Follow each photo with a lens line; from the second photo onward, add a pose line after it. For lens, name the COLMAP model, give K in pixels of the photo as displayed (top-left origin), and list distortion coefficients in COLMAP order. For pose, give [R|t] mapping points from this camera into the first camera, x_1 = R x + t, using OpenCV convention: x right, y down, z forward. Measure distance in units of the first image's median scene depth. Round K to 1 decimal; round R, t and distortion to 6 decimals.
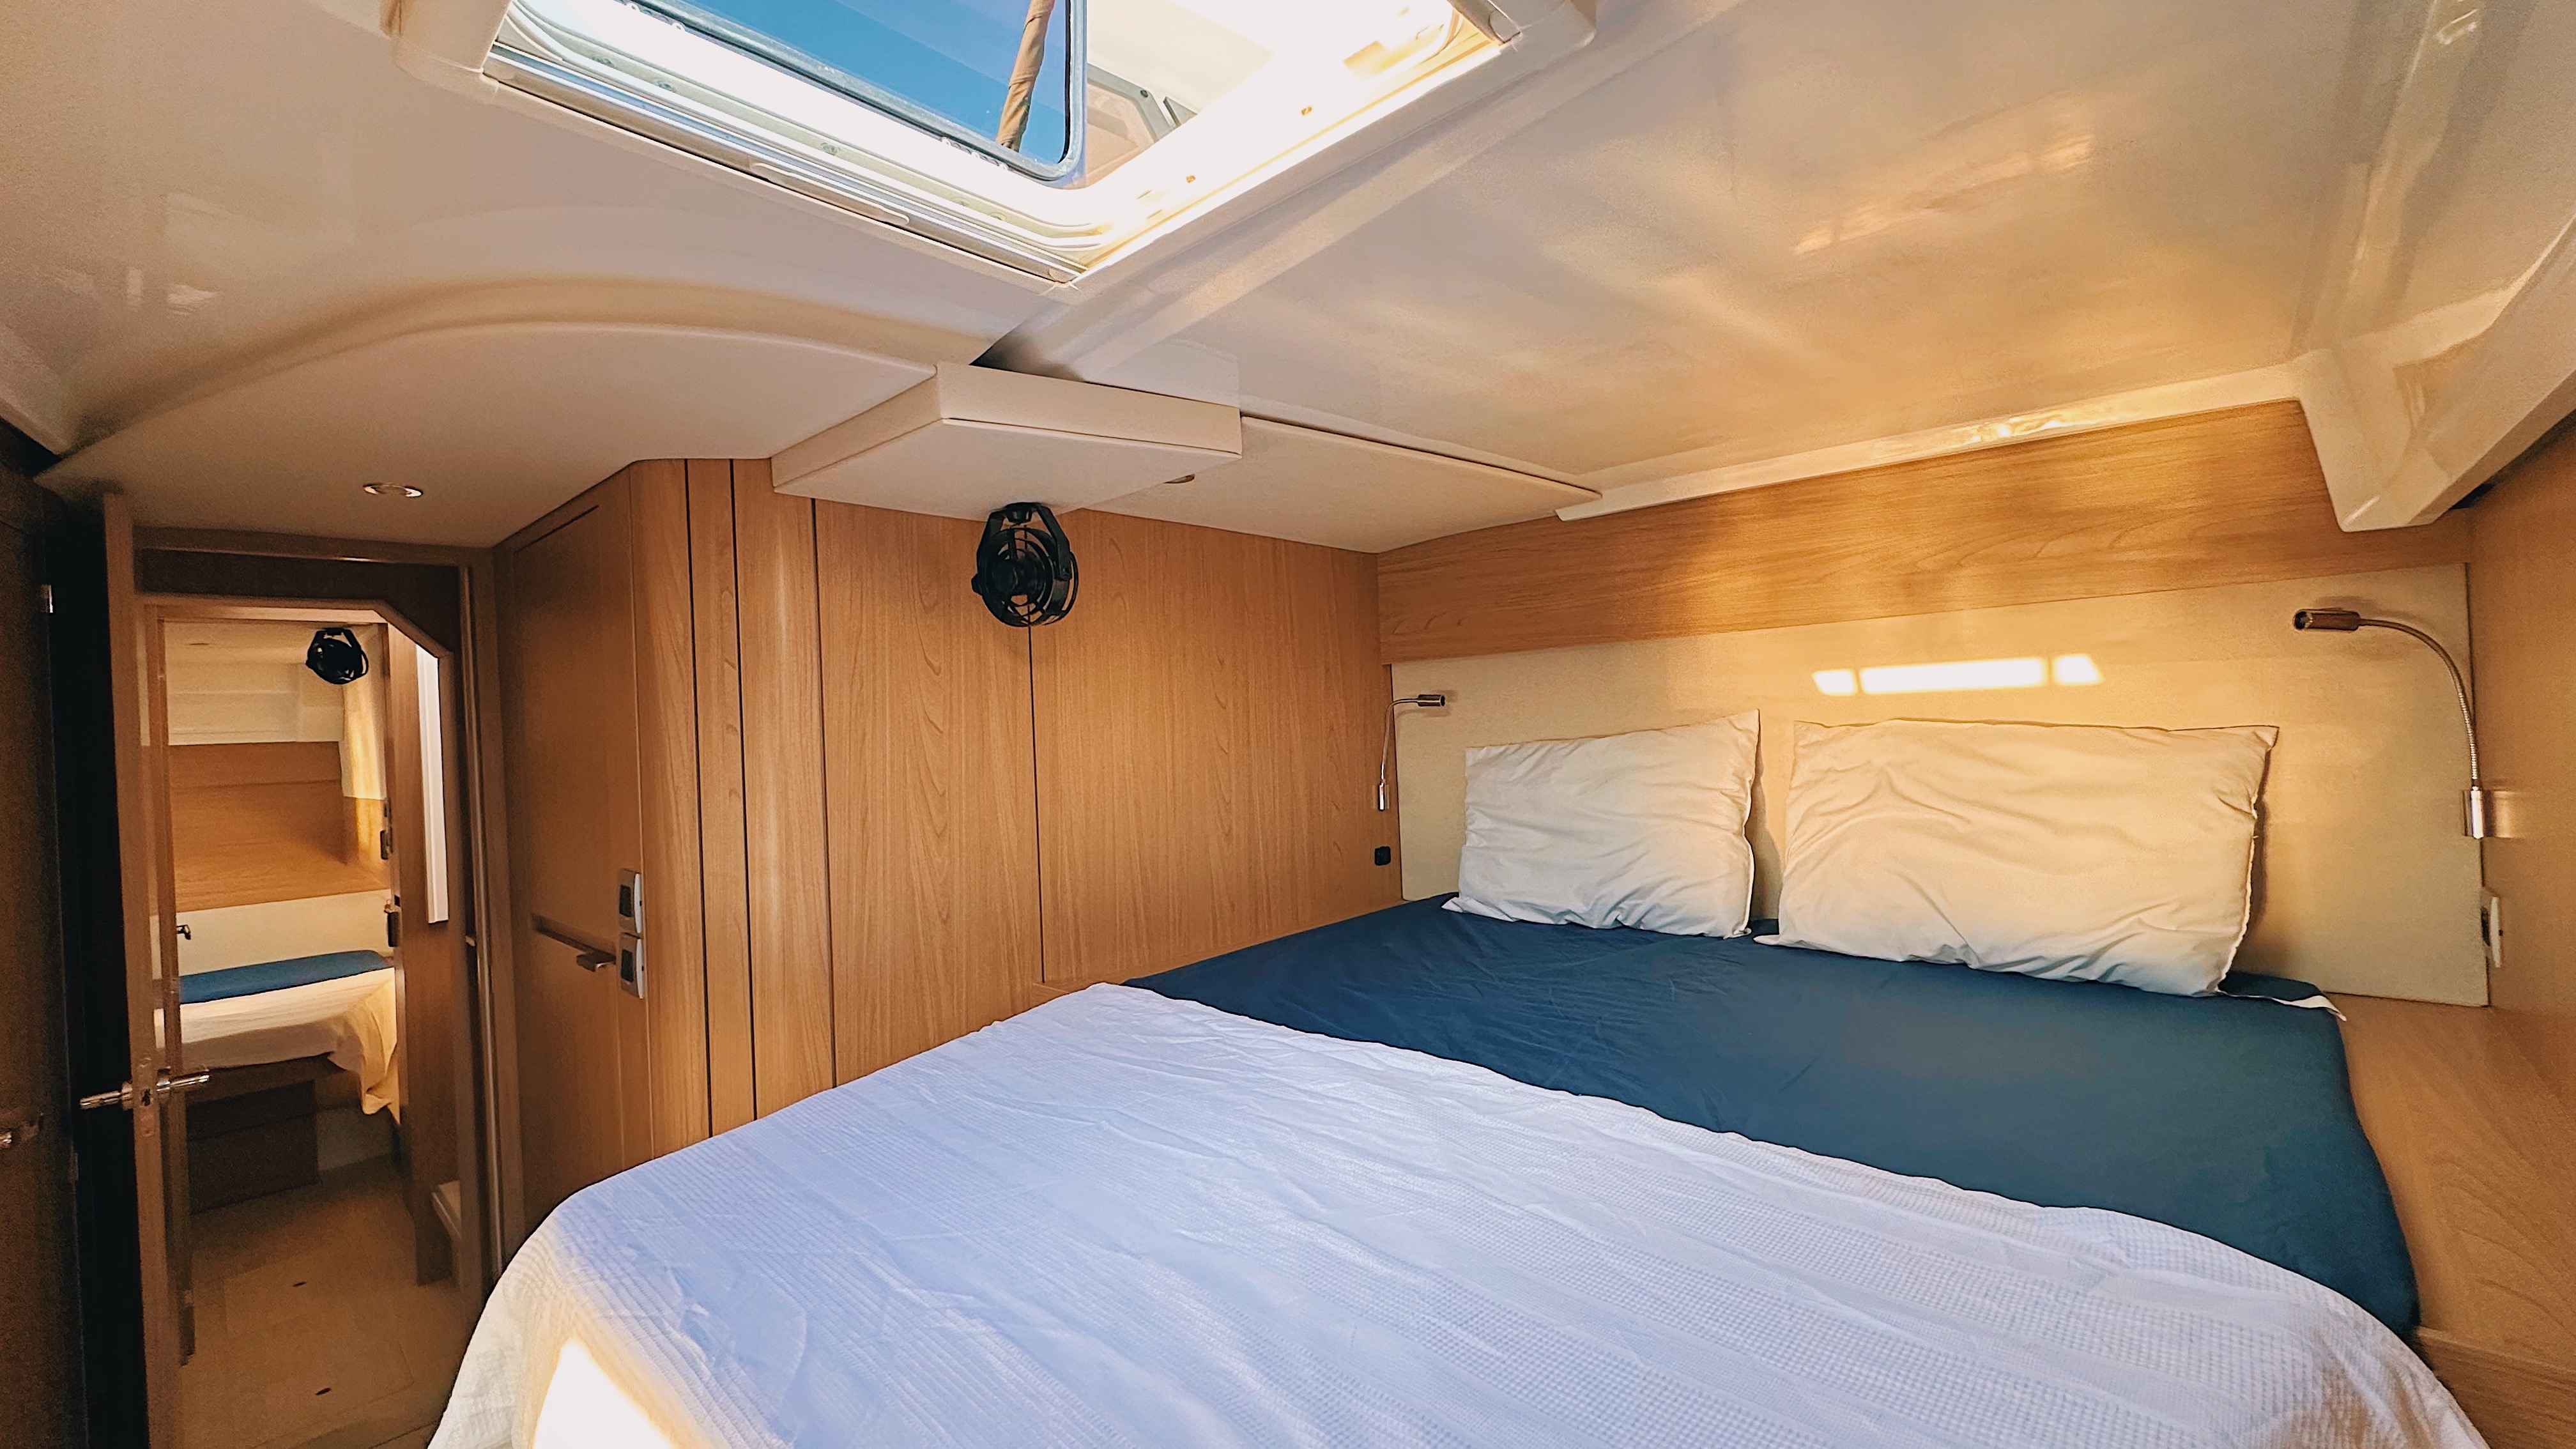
lens RADIAL K [[1024.2, 0, 1289.8], [0, 1024.2, 720.9], [0, 0, 1]] dist [-0.009272, 0.001328]
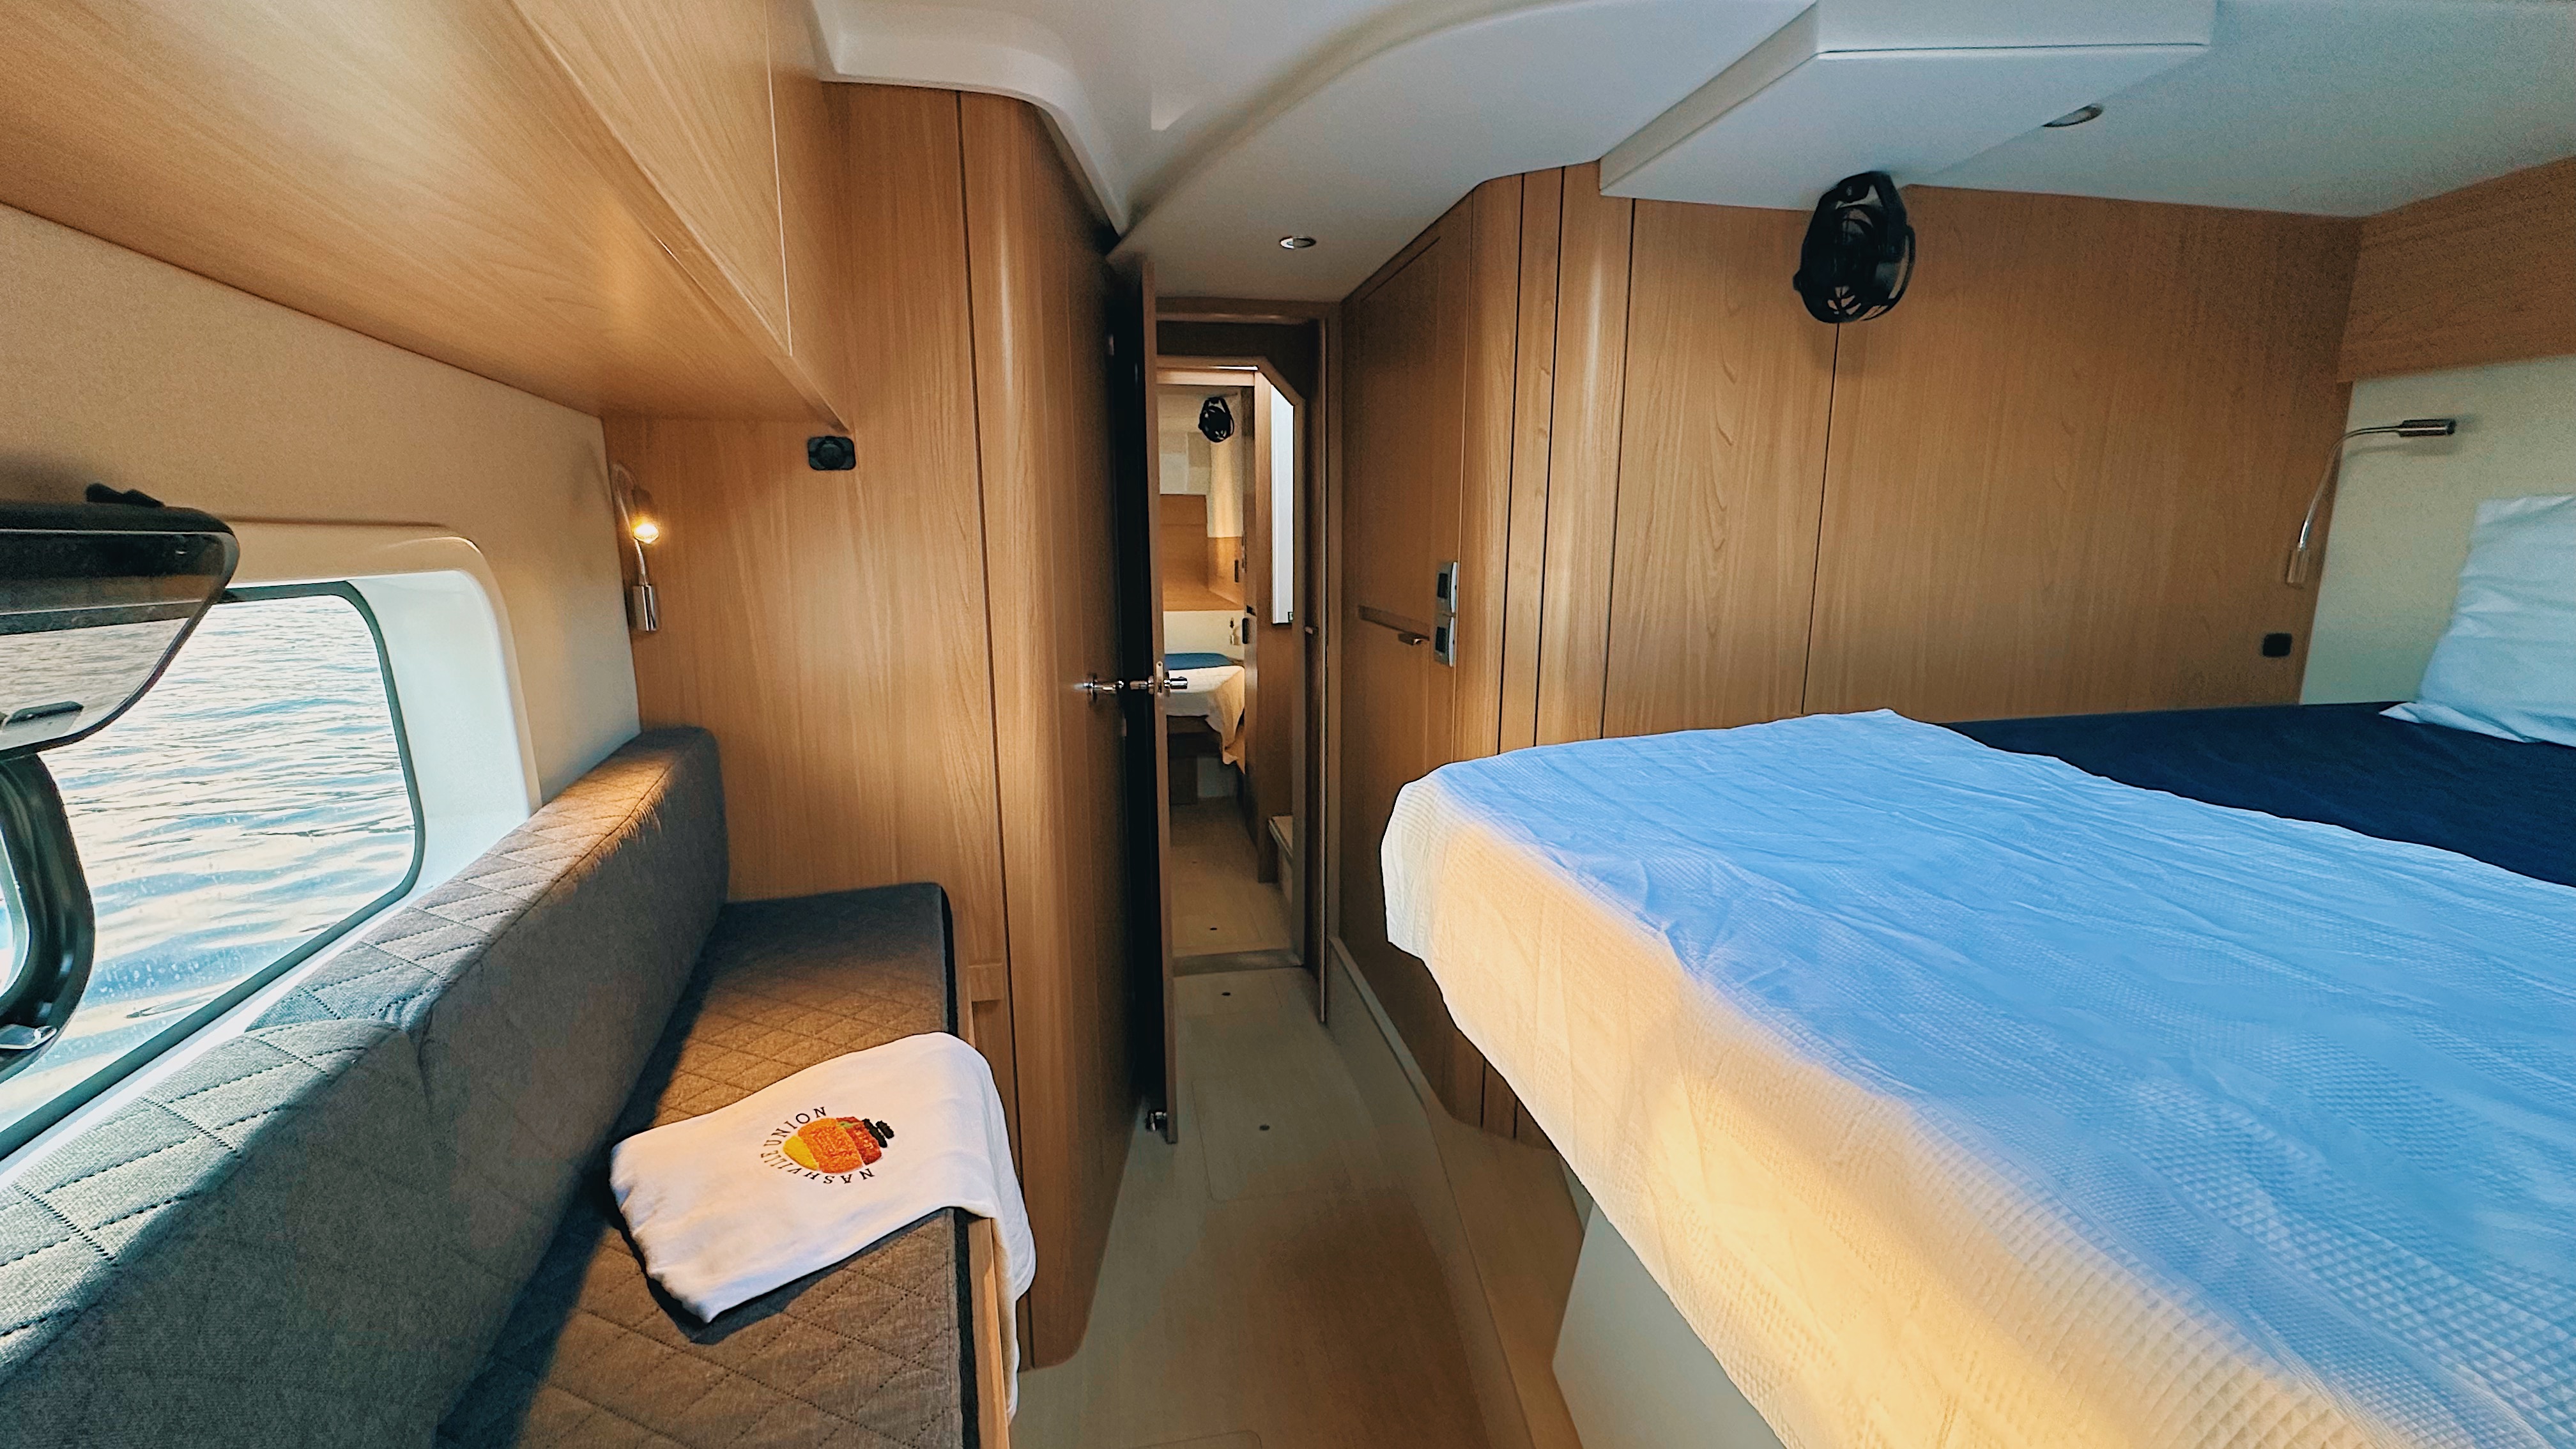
lens RADIAL K [[1024.2, 0, 1285.9], [0, 1024.2, 723.5], [0, 0, 1]] dist [-0.009272, 0.001328]
pose [[0.792060, 0.153051, -0.590945, -0.053157], [-0.030132, 0.976682, 0.212568, 0.071758], [0.609699, -0.150560, 0.778203, -0.062599]]
